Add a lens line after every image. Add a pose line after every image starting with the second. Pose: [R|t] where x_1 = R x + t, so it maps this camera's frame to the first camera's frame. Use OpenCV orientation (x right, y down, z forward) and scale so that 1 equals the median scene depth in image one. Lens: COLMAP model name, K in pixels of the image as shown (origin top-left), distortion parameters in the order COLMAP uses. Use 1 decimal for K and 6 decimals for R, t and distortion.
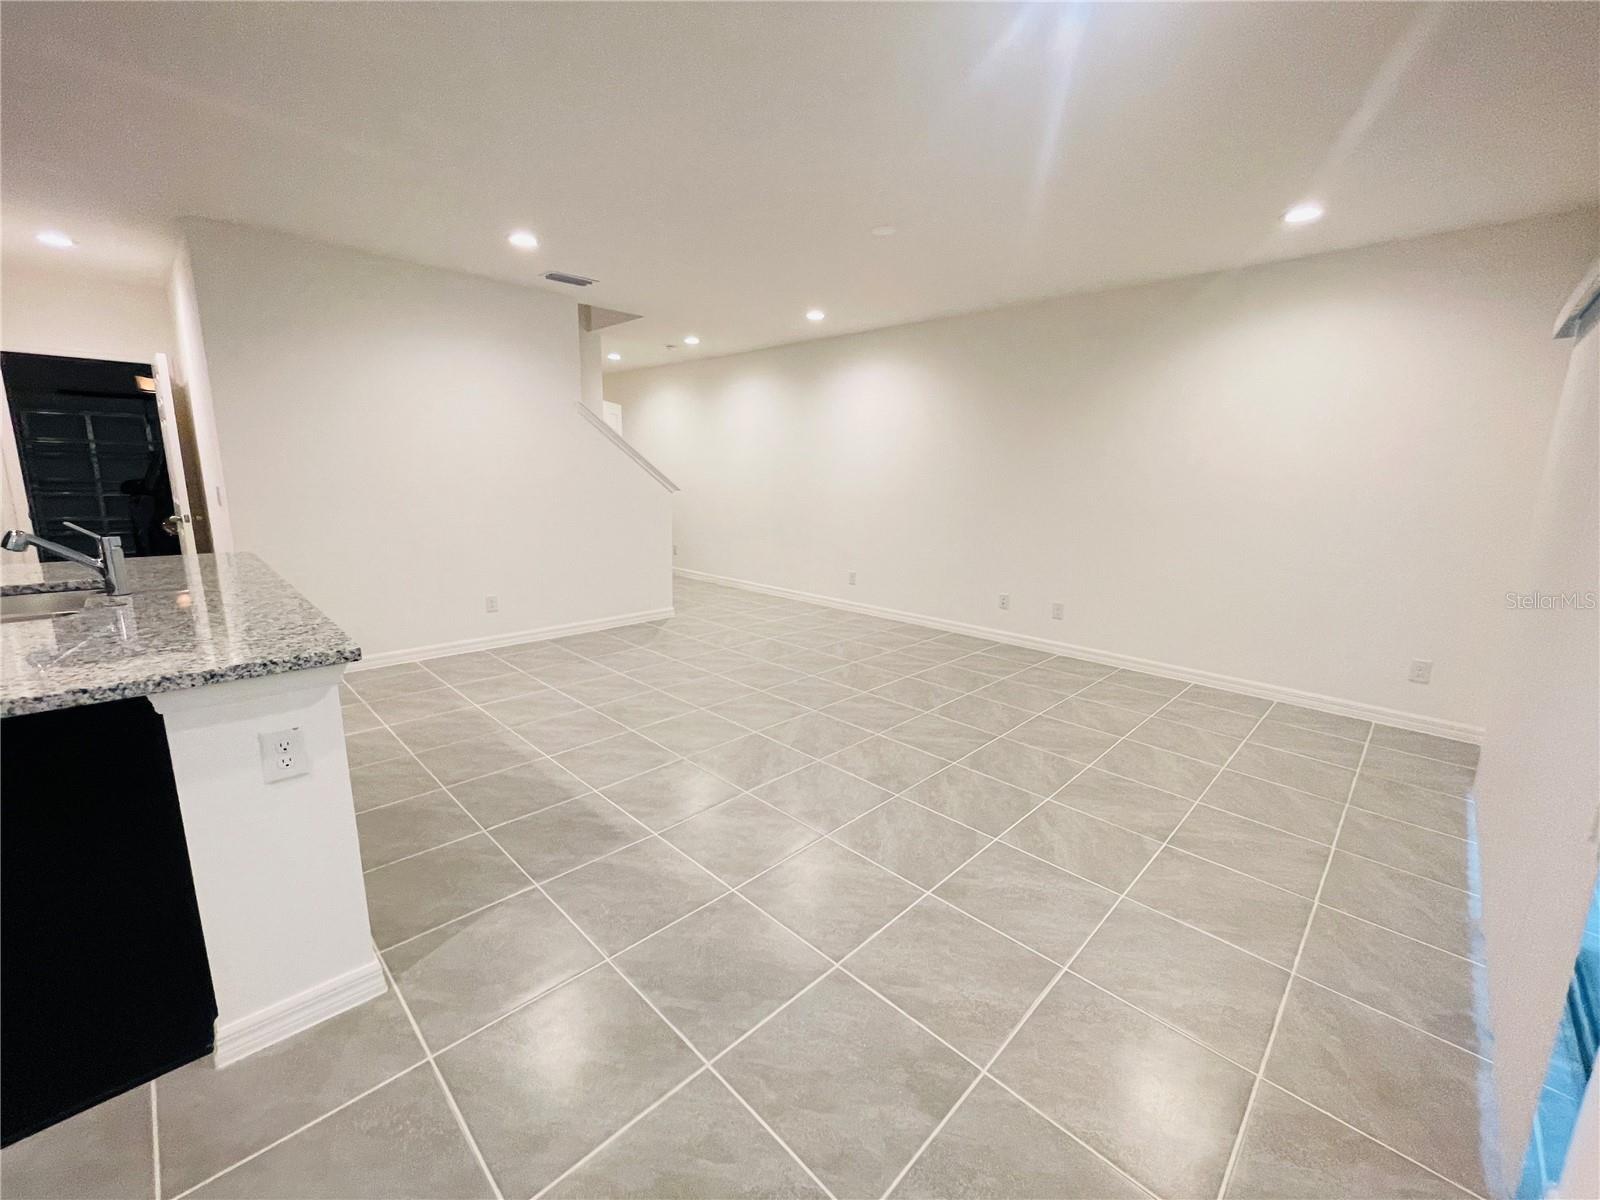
lens RADIAL K [[649.9, 0, 794.1], [0, 649.9, 596.4], [0, 0, 1]] dist [0.001523, 0.000104]
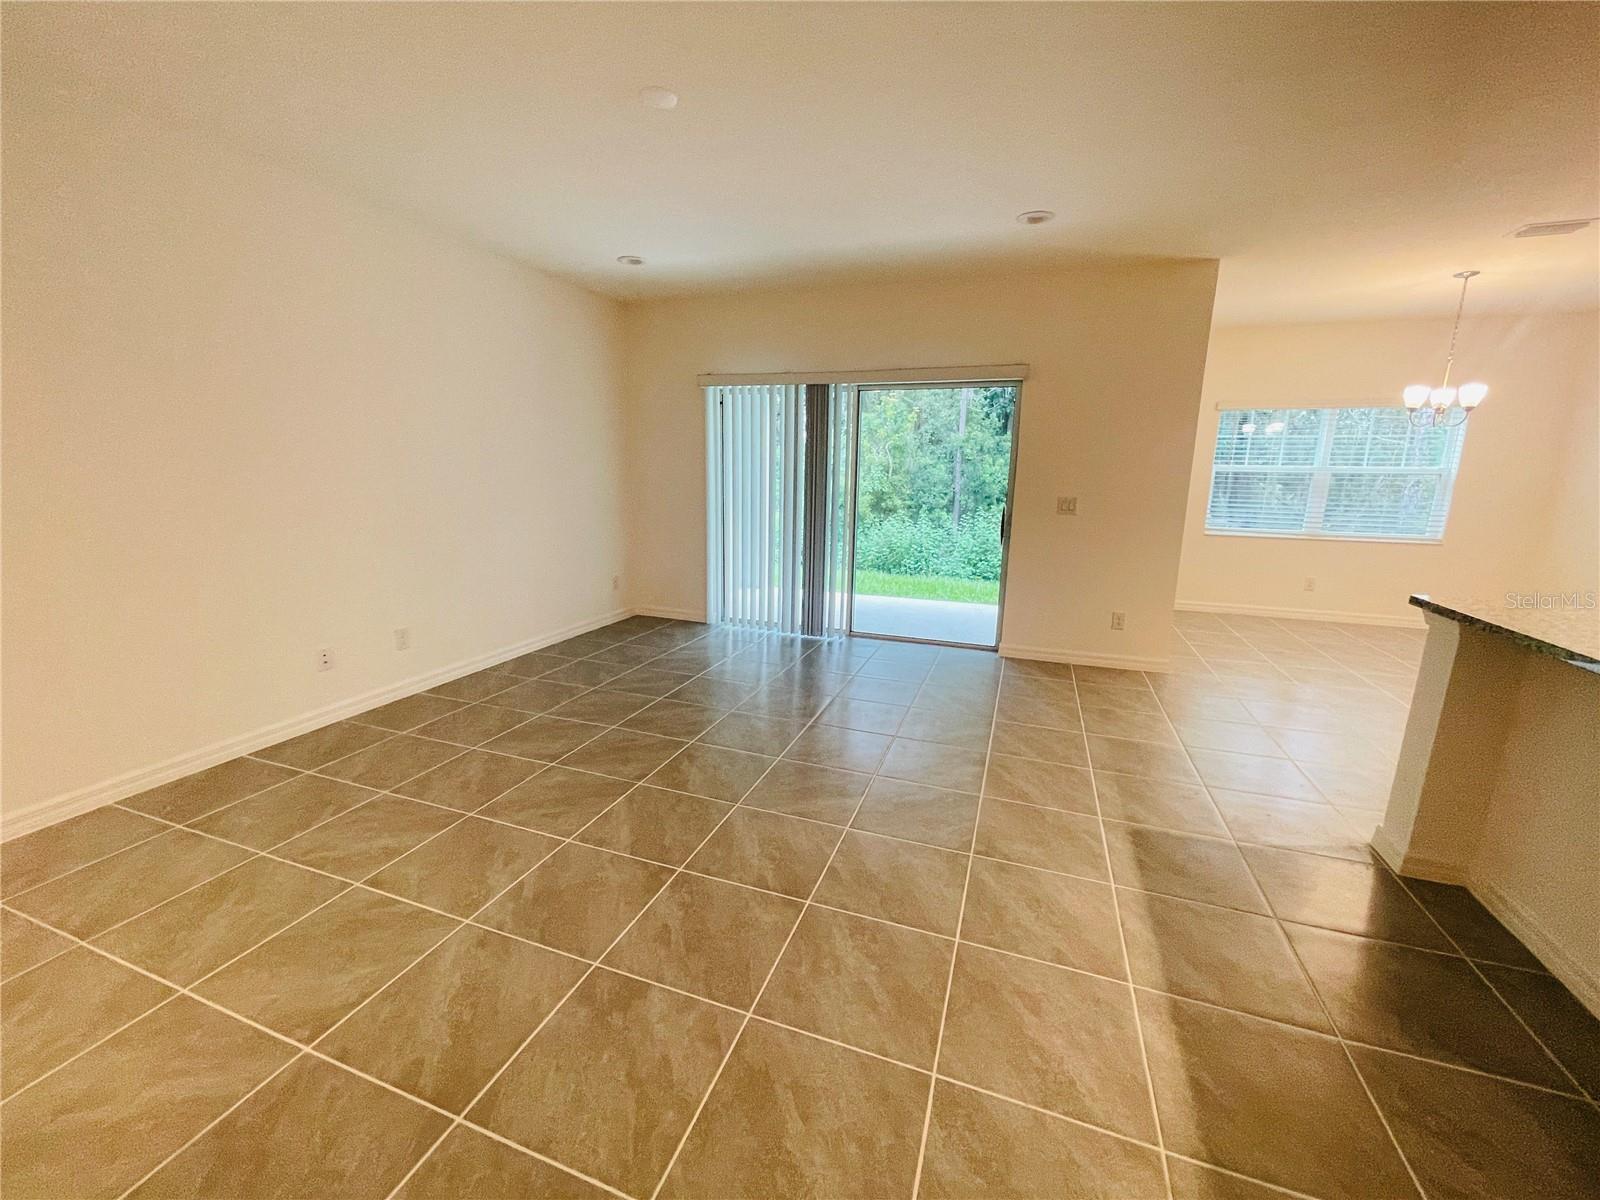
lens RADIAL K [[649.9, 0, 794.1], [0, 649.9, 596.4], [0, 0, 1]] dist [0.001523, 0.000104]
pose [[-0.419966, -0.207606, 0.883475, -0.492986], [0.144390, 0.945799, 0.290889, -0.201861], [-0.895980, 0.249728, -0.367227, 0.995263]]
